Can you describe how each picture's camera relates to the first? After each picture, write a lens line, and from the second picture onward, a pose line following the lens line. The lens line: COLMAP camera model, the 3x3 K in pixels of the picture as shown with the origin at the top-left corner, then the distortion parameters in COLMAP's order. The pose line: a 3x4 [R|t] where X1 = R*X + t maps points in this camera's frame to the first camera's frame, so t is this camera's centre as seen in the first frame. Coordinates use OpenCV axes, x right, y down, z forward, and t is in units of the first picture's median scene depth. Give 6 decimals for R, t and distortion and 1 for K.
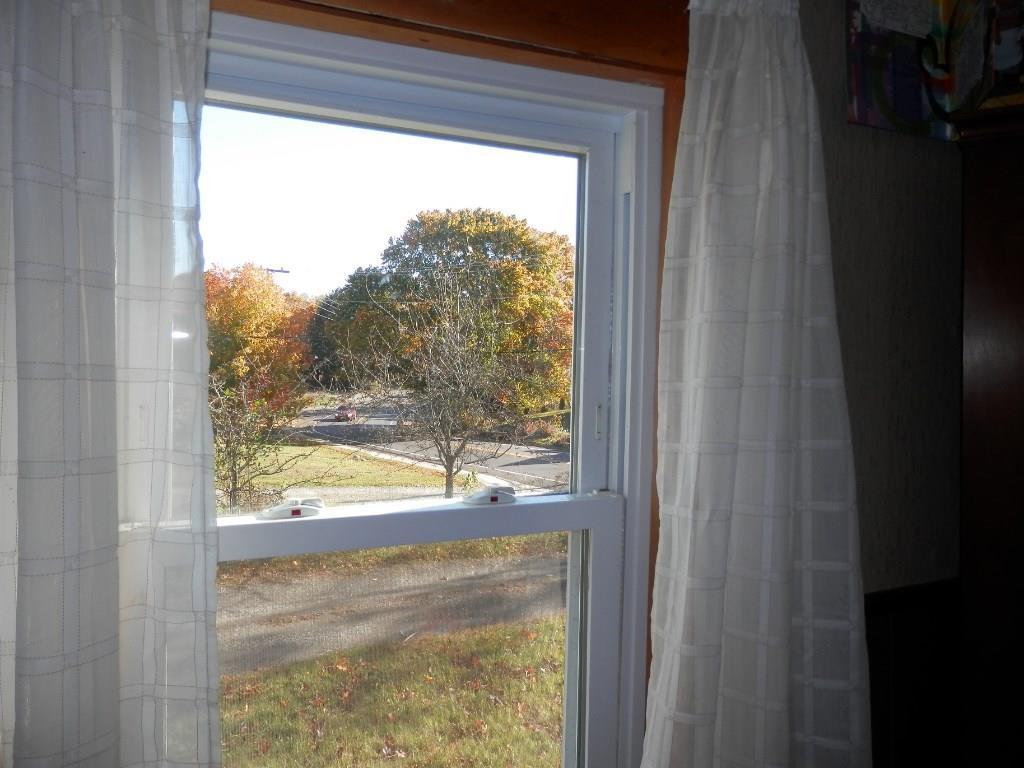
lens RADIAL K [[732.7, 0, 512.0], [0, 732.7, 384.0], [0, 0, 1]] dist [-0.004104, 0.034016]
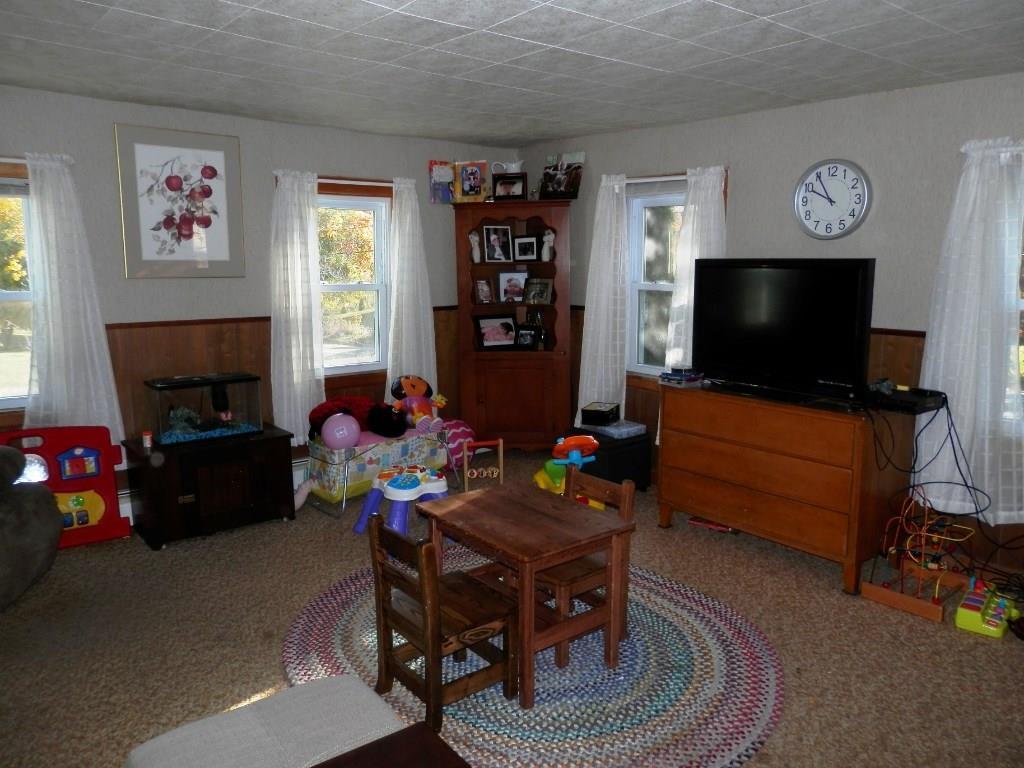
lens RADIAL K [[732.7, 0, 512.0], [0, 732.7, 384.0], [0, 0, 1]] dist [-0.004104, 0.034016]
pose [[0.963105, -0.050413, 0.264361, -0.009930], [0.015685, 0.991144, 0.131865, 0.005227], [-0.268668, -0.122853, 0.955366, -0.109518]]
